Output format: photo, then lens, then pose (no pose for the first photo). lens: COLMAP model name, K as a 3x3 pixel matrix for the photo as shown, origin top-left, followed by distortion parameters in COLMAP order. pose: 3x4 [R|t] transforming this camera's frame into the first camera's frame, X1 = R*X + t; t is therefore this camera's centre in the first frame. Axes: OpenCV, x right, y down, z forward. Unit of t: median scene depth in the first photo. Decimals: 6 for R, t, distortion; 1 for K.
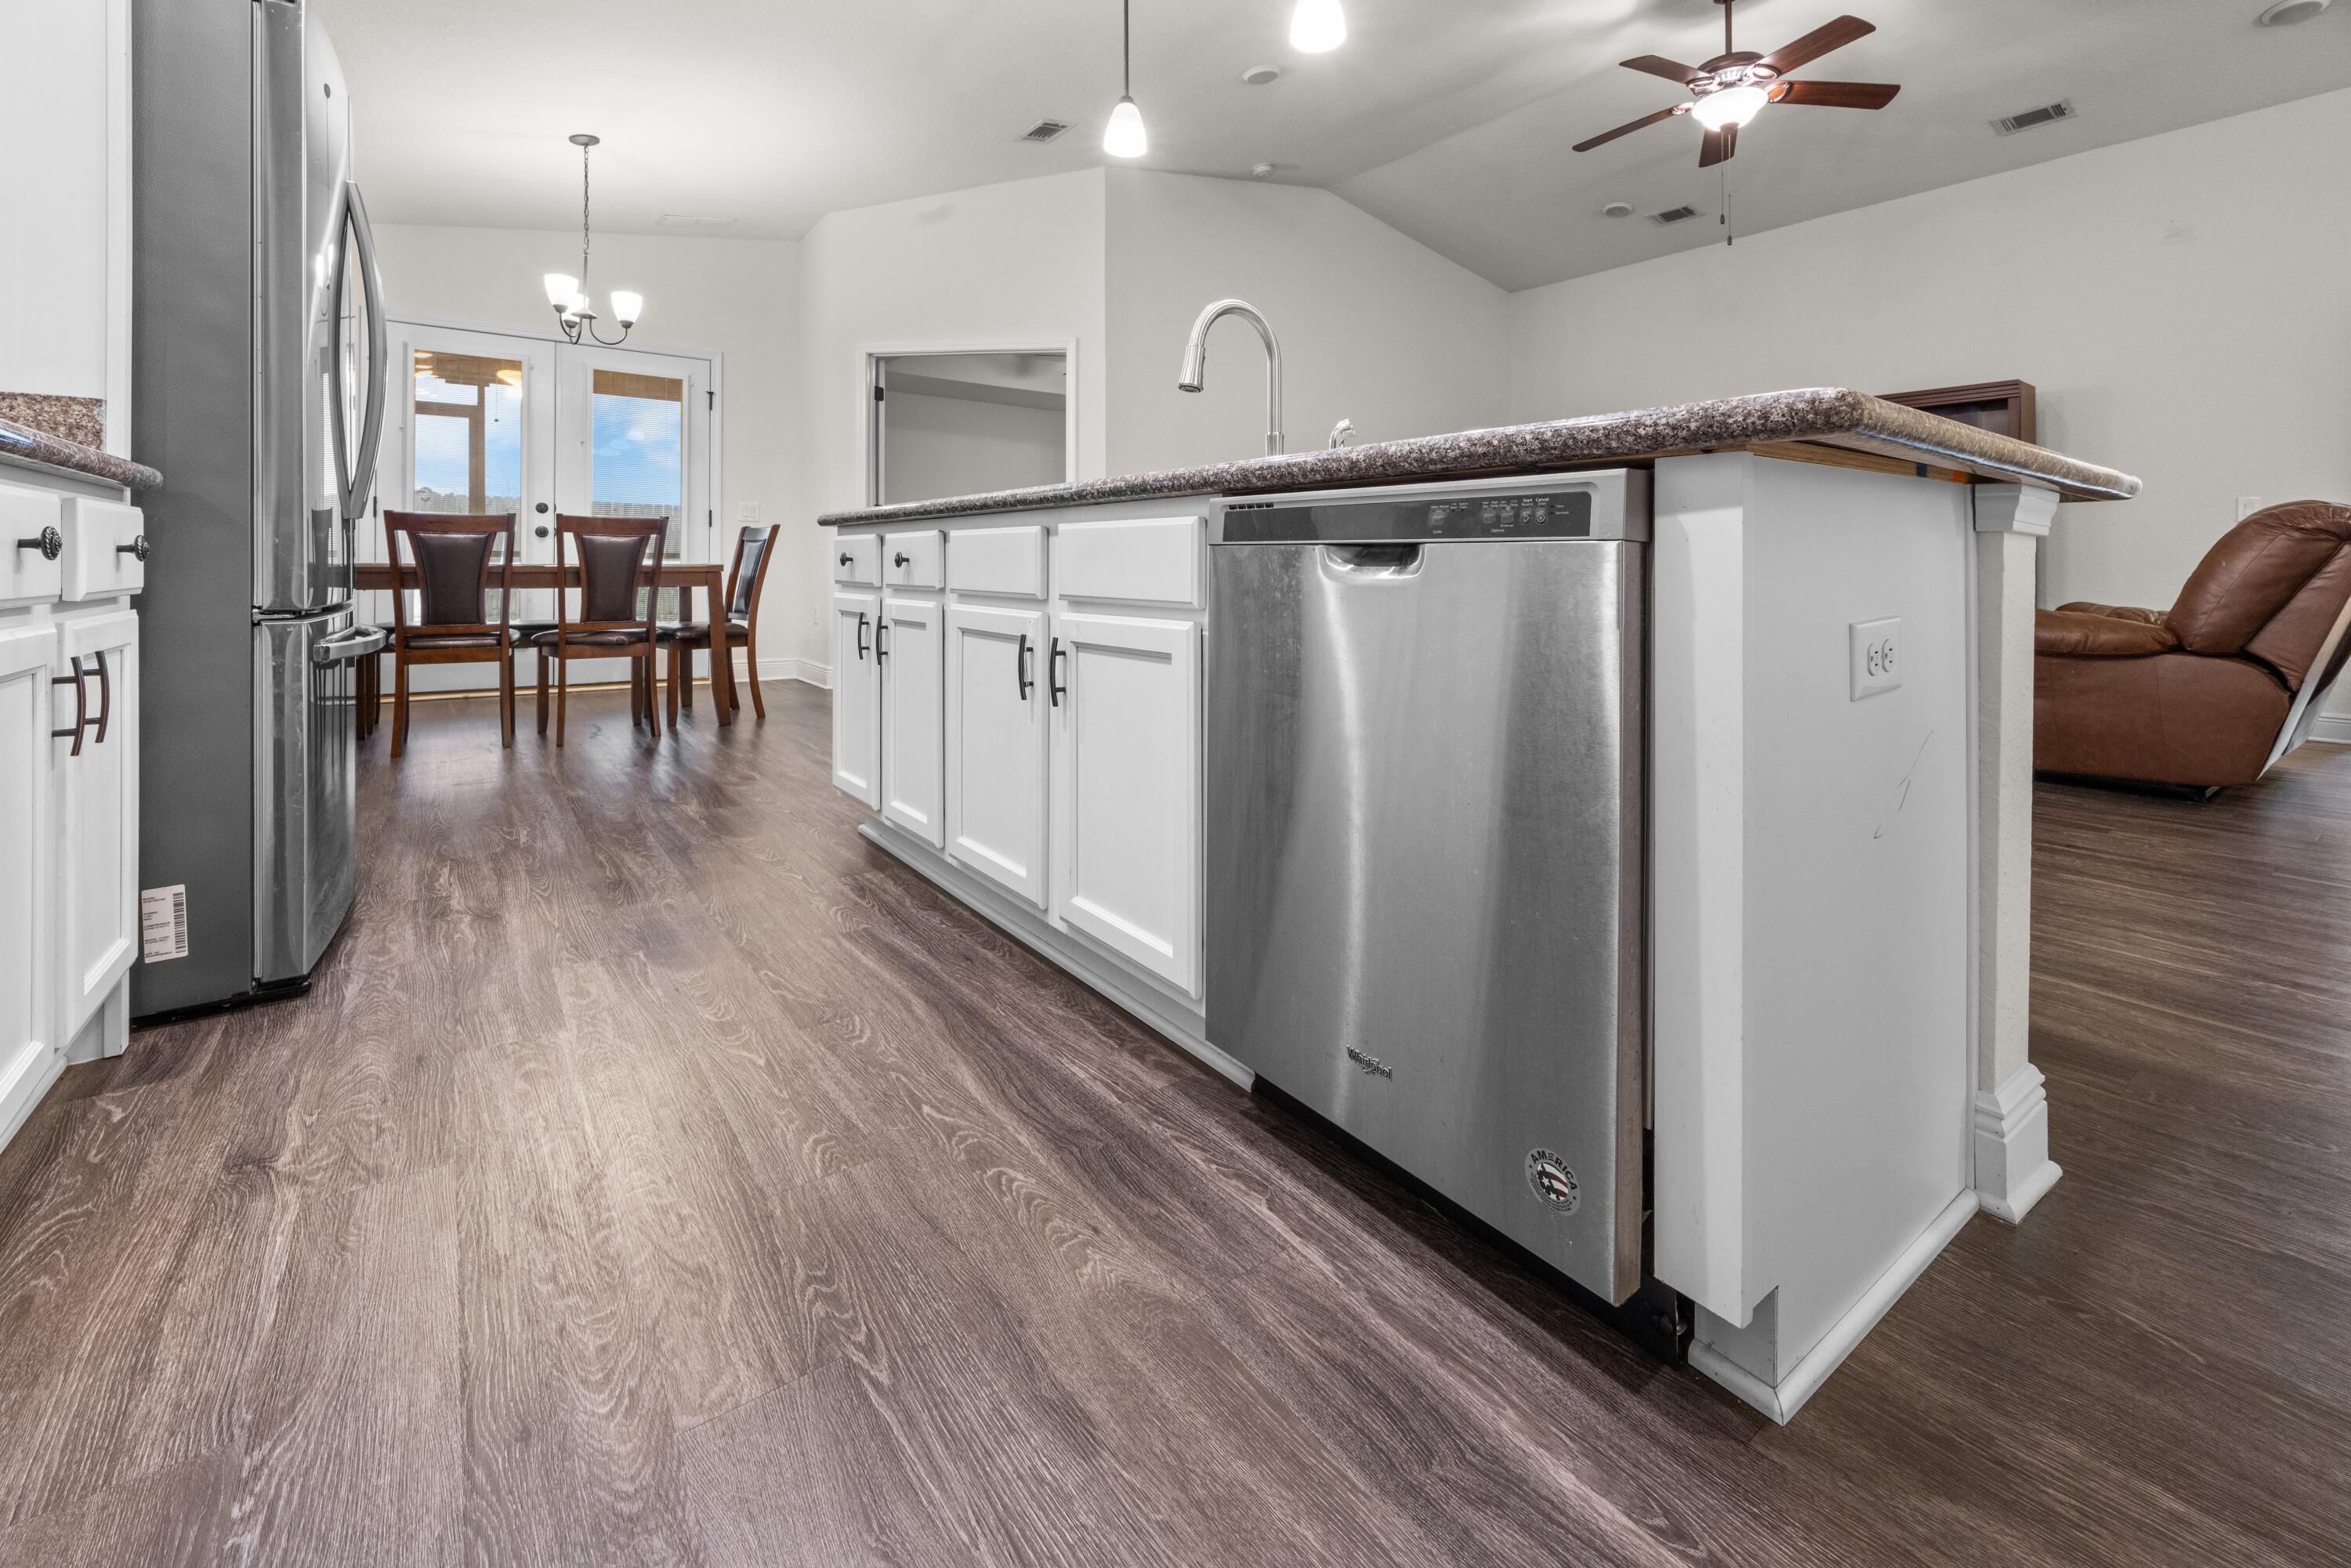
lens RADIAL K [[992.1, 0, 1156.1], [0, 992.1, 563.3], [0, 0, 1]] dist [0.000871, -0.001306]
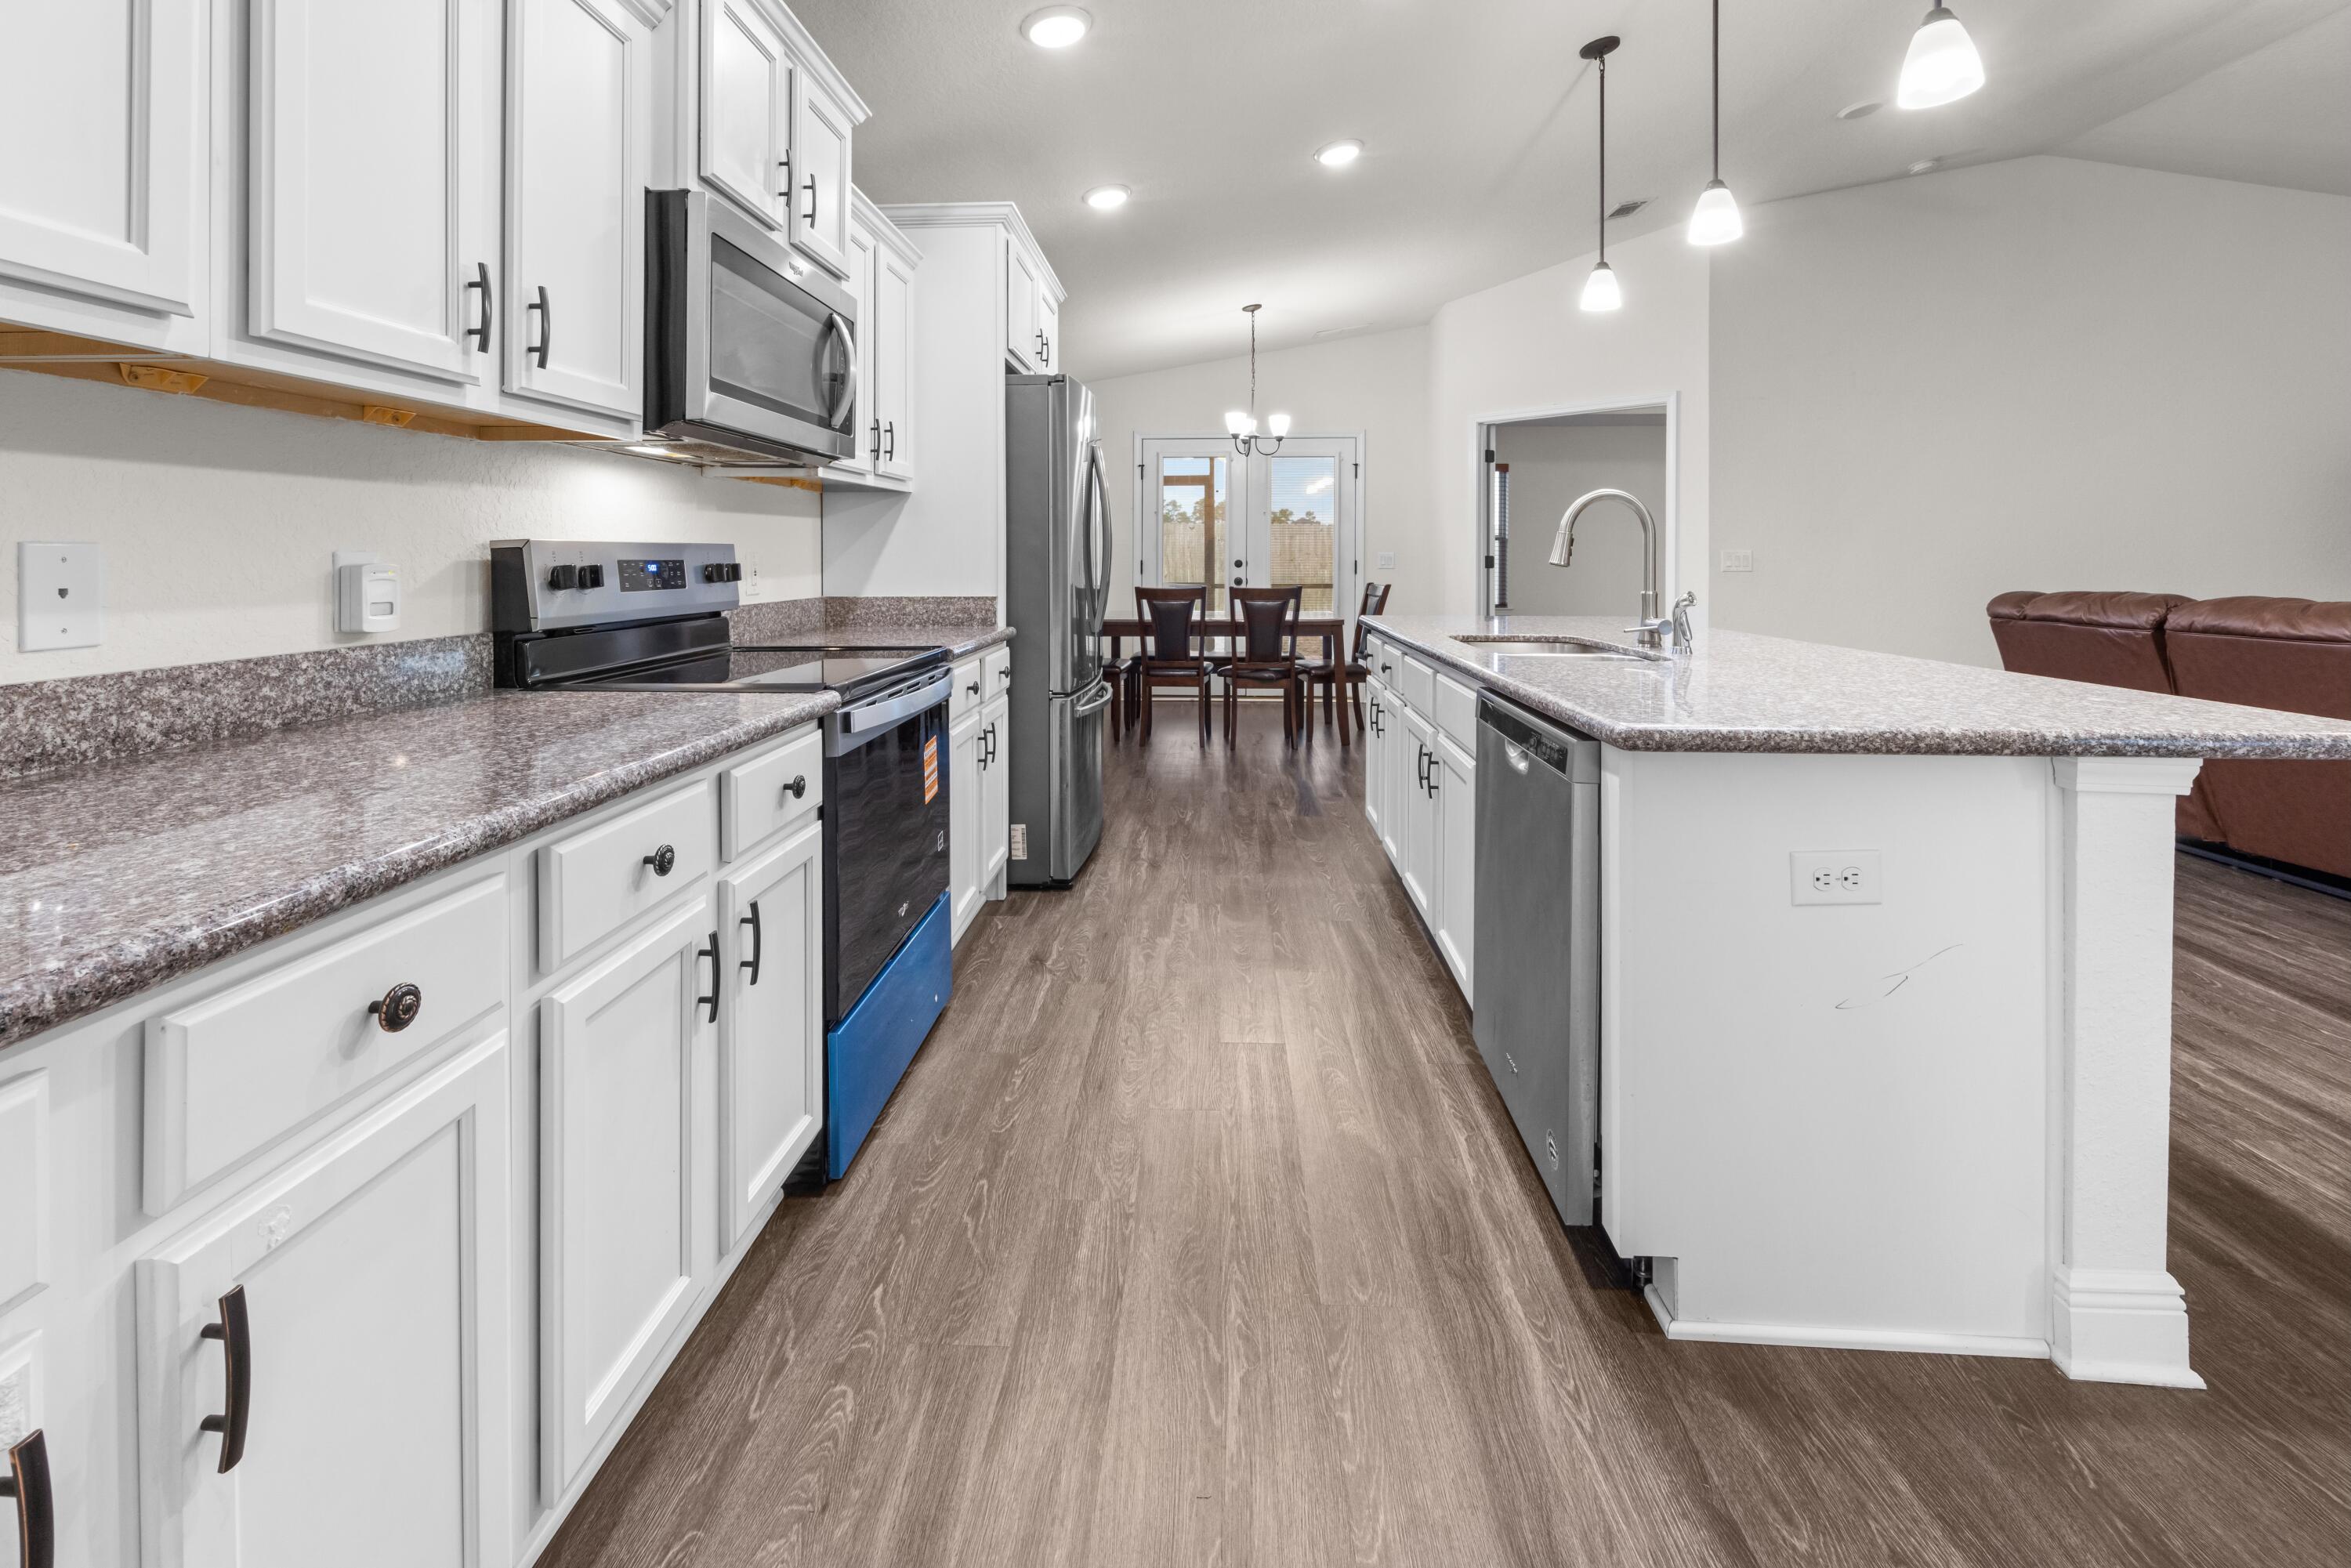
lens RADIAL K [[992.1, 0, 1156.1], [0, 992.1, 563.3], [0, 0, 1]] dist [0.000871, -0.001306]
pose [[0.774160, -0.002863, -0.632984, 0.576815], [0.007957, 0.999955, 0.005209, -0.244130], [0.632941, -0.009069, 0.774147, -0.452463]]
